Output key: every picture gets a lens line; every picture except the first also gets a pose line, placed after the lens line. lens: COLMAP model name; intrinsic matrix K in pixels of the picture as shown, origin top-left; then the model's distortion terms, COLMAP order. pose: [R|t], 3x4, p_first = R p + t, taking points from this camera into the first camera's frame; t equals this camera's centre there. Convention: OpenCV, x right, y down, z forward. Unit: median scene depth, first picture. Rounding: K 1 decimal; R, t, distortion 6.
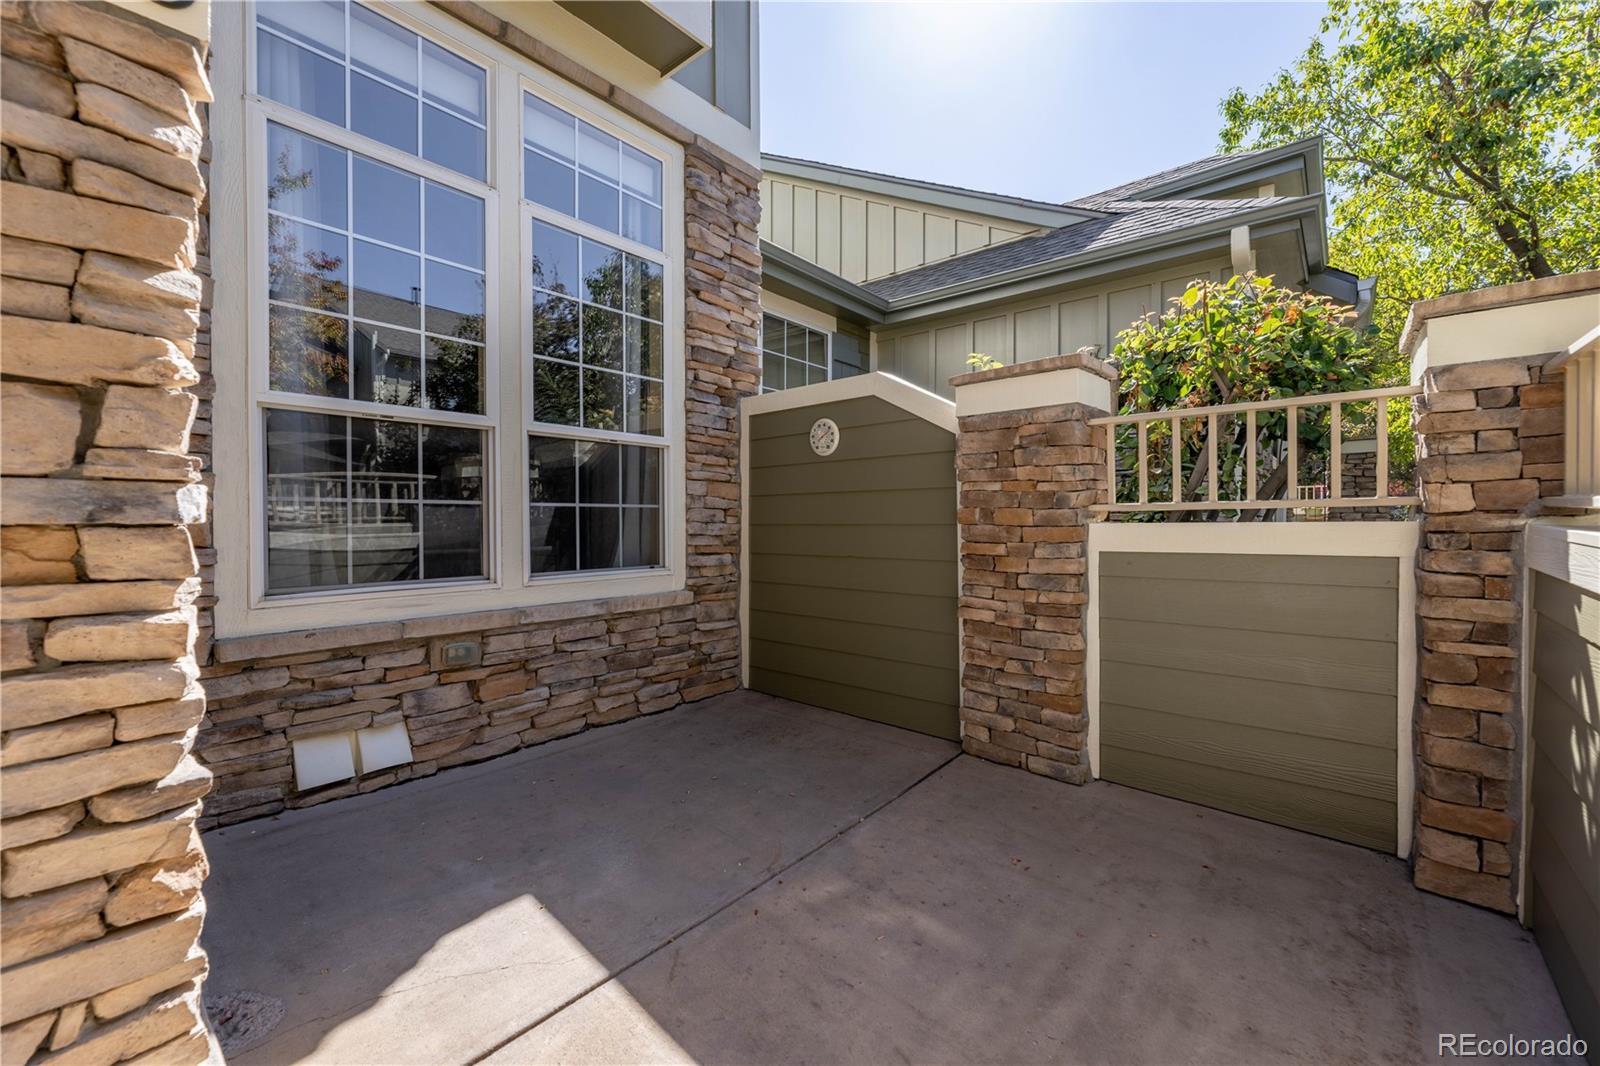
lens RADIAL K [[635.8, 0, 787.9], [0, 635.8, 529.7], [0, 0, 1]] dist [-0.001359, -0.000307]
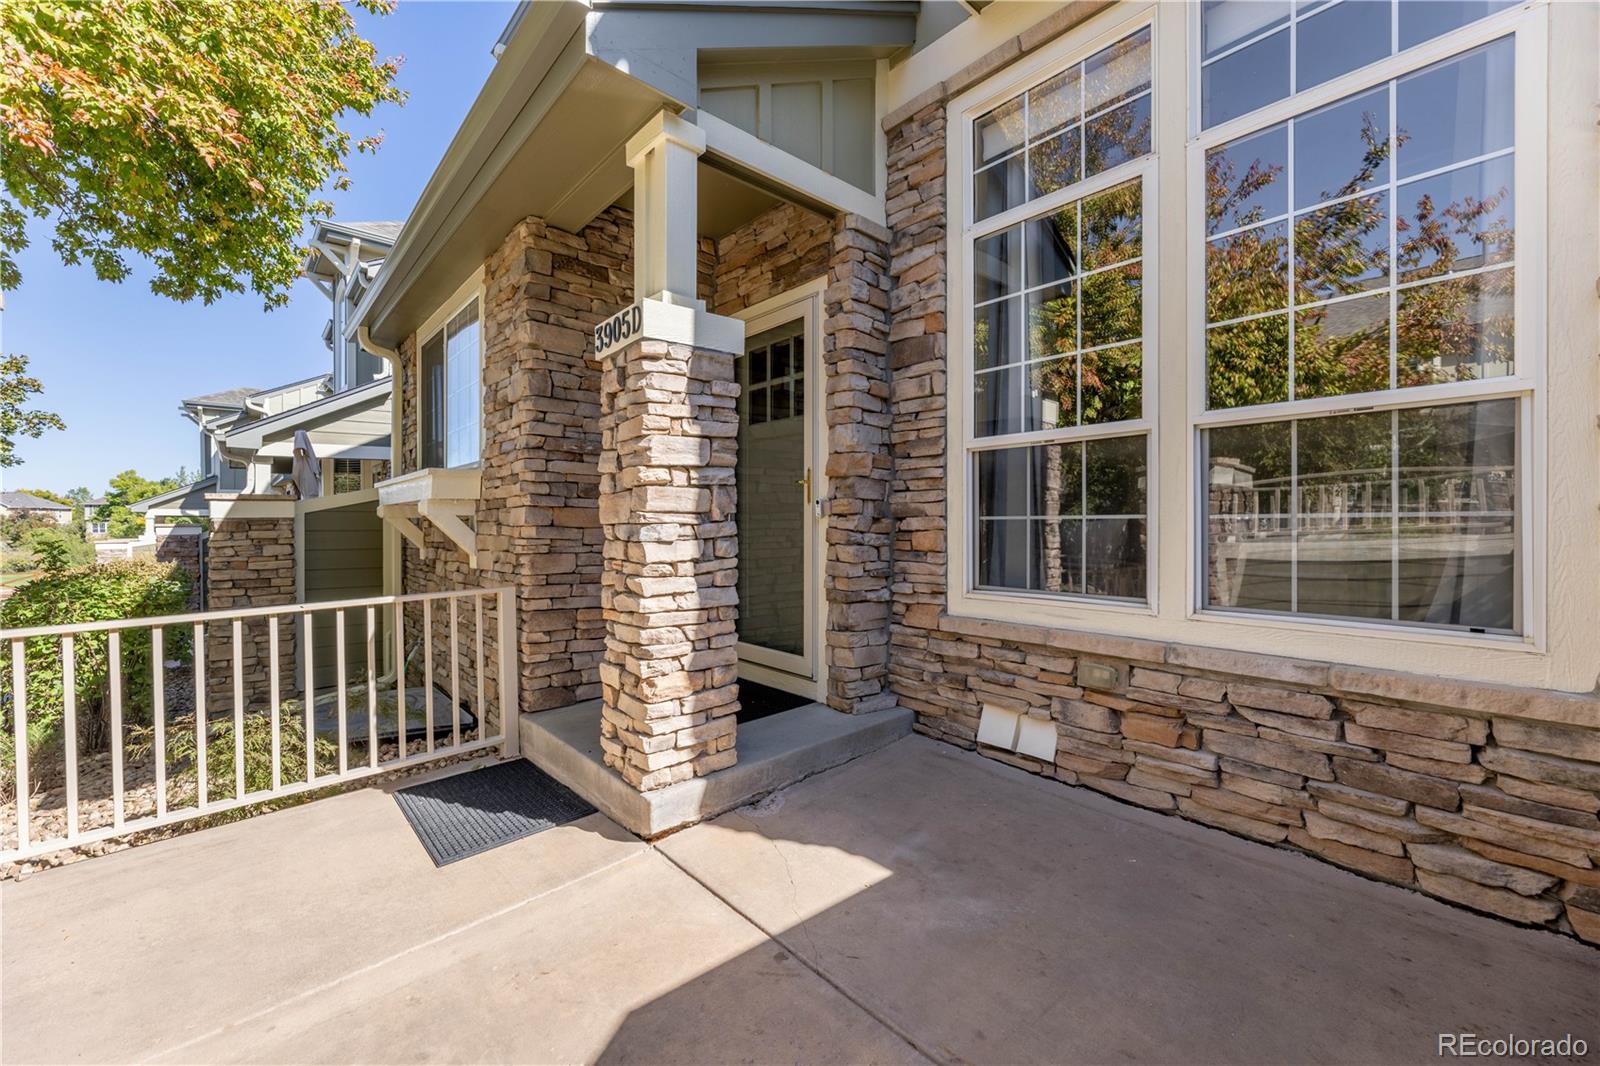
lens RADIAL K [[635.8, 0, 796.1], [0, 635.8, 526.9], [0, 0, 1]] dist [-0.001359, -0.000307]
pose [[-0.118983, 0.007644, -0.992867, 0.461500], [-0.011998, 0.999886, 0.009136, -0.029960], [0.992824, 0.013000, -0.118878, 0.626337]]
